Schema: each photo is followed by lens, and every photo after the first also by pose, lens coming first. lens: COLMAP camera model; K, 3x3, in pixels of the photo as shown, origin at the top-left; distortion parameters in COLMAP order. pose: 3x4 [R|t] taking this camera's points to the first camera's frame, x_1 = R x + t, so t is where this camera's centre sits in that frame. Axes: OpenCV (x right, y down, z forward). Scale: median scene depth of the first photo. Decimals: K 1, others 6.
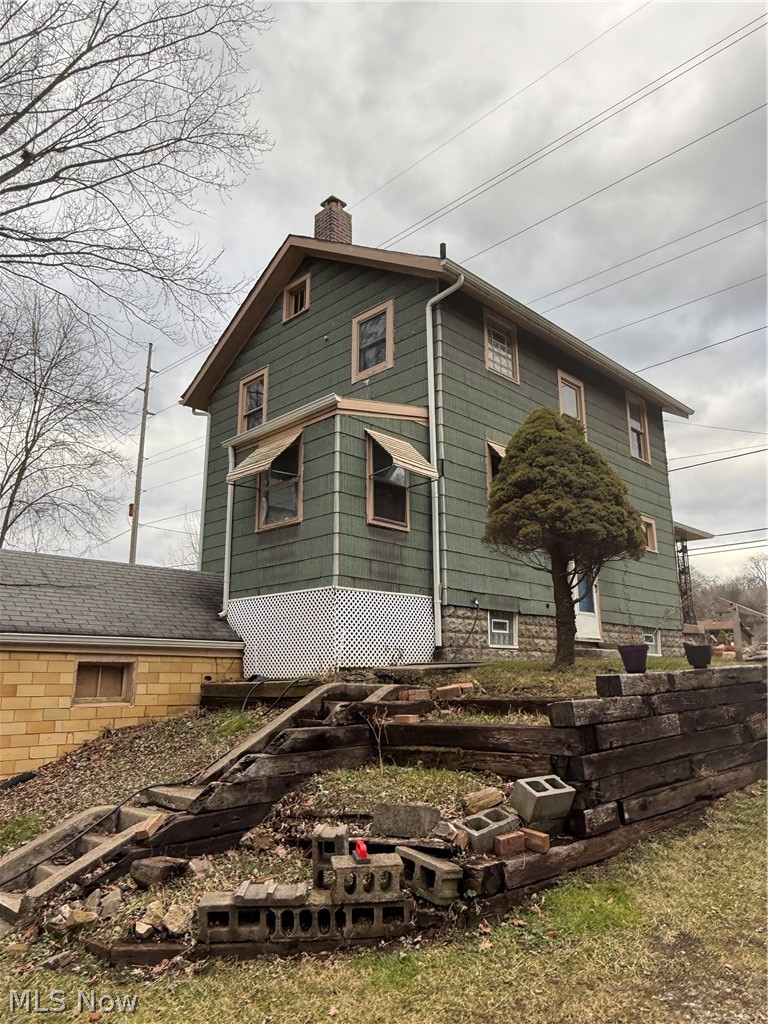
lens RADIAL K [[711.4, 0, 384.0], [0, 711.4, 512.0], [0, 0, 1]] dist [0.000859, 0.003076]
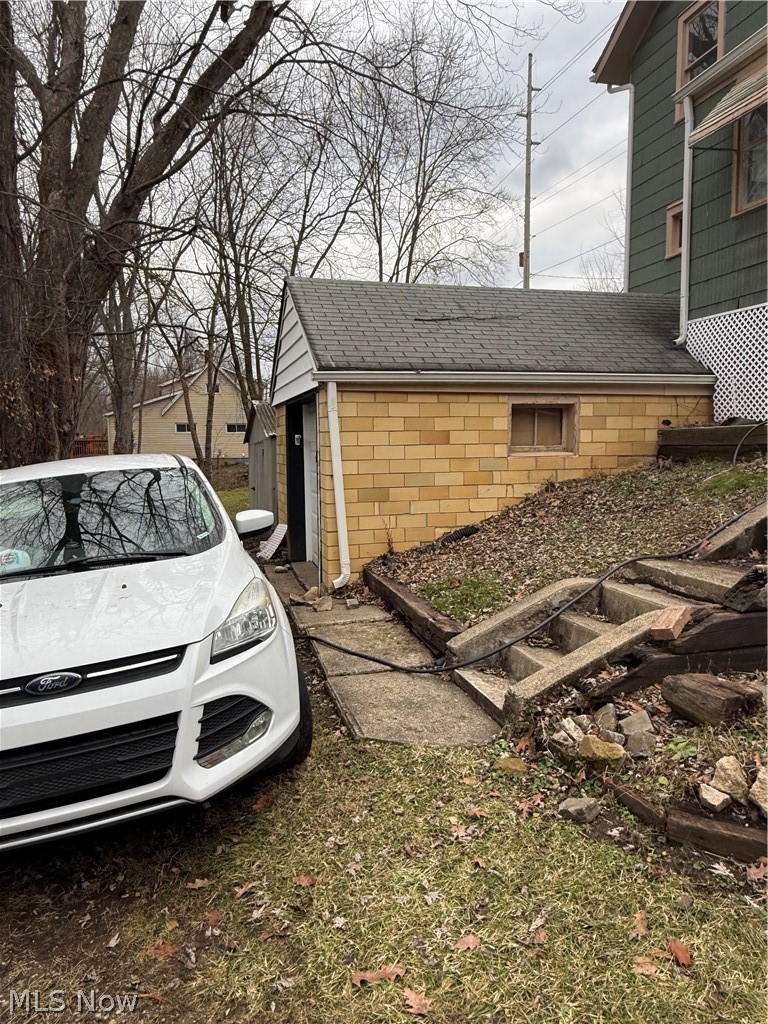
lens RADIAL K [[711.4, 0, 384.0], [0, 711.4, 512.0], [0, 0, 1]] dist [0.000859, 0.003076]
pose [[0.863909, 0.045489, -0.501590, -0.136753], [0.122203, 0.947221, 0.296377, 0.065843], [0.488598, -0.317339, 0.812753, 0.210632]]
